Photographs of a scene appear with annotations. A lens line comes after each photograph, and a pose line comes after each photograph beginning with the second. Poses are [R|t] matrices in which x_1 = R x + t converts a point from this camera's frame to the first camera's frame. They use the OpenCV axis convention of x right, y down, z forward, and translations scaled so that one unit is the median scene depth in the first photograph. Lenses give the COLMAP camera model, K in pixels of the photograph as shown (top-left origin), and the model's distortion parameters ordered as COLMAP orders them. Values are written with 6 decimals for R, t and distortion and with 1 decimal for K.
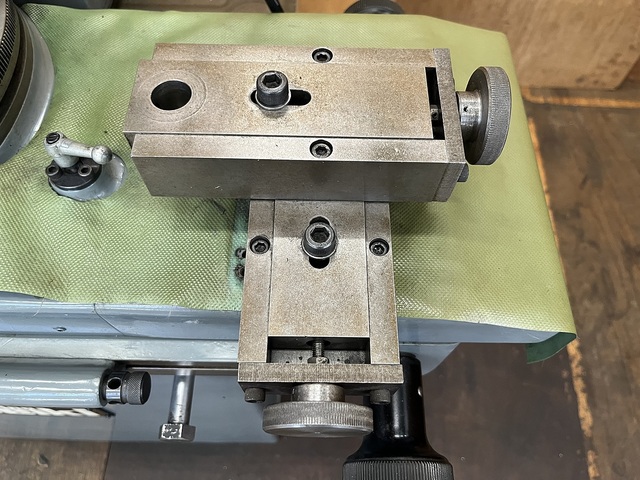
lens RADIAL K [[507.0, 0, 324.2], [0, 507.0, 243.9], [0, 0, 1]] dist [0.047014, -0.094538]
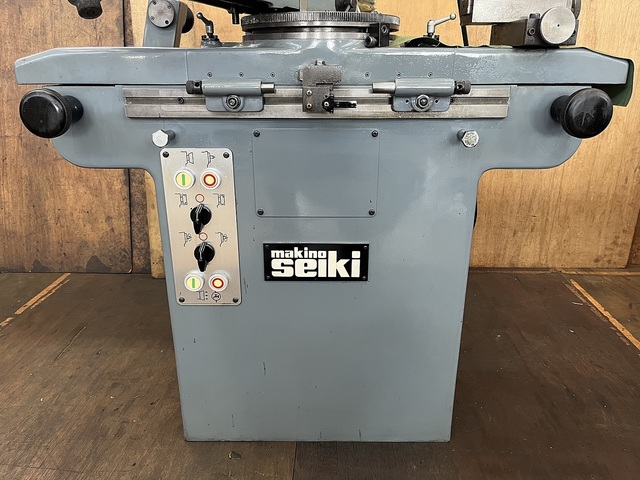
lens RADIAL K [[507.0, 0, 318.8], [0, 507.0, 241.1], [0, 0, 1]] dist [0.047014, -0.094538]
pose [[0.999747, -0.022243, 0.003369, -0.282942], [0.018578, 0.731809, -0.681257, 0.629232], [0.012688, 0.681147, 0.732037, -0.064404]]
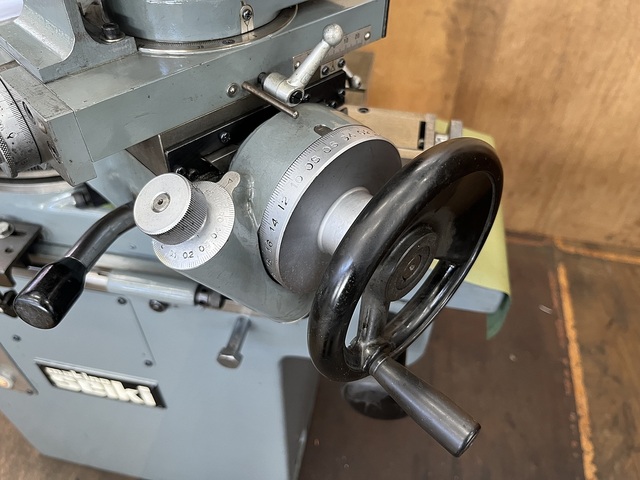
lens RADIAL K [[507.0, 0, 316.1], [0, 507.0, 235.4], [0, 0, 1]] dist [0.047014, -0.094538]
pose [[0.982436, 0.125239, -0.138331, 0.029155], [-0.162674, 0.937997, -0.306104, 0.132671], [0.091418, 0.323230, 0.941895, -0.121632]]
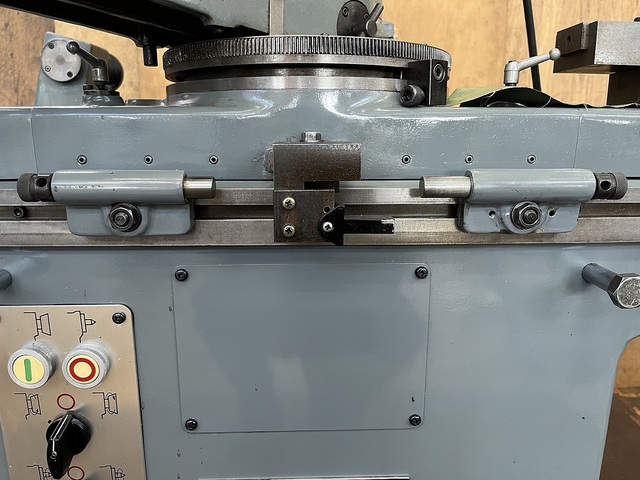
lens RADIAL K [[507.0, 0, 322.4], [0, 507.0, 241.3], [0, 0, 1]] dist [0.047014, -0.094538]
pose [[0.998561, -0.028452, 0.045466, -0.283341], [0.053143, 0.639369, -0.767061, 0.314983], [-0.007245, 0.768373, 0.639961, 0.098828]]
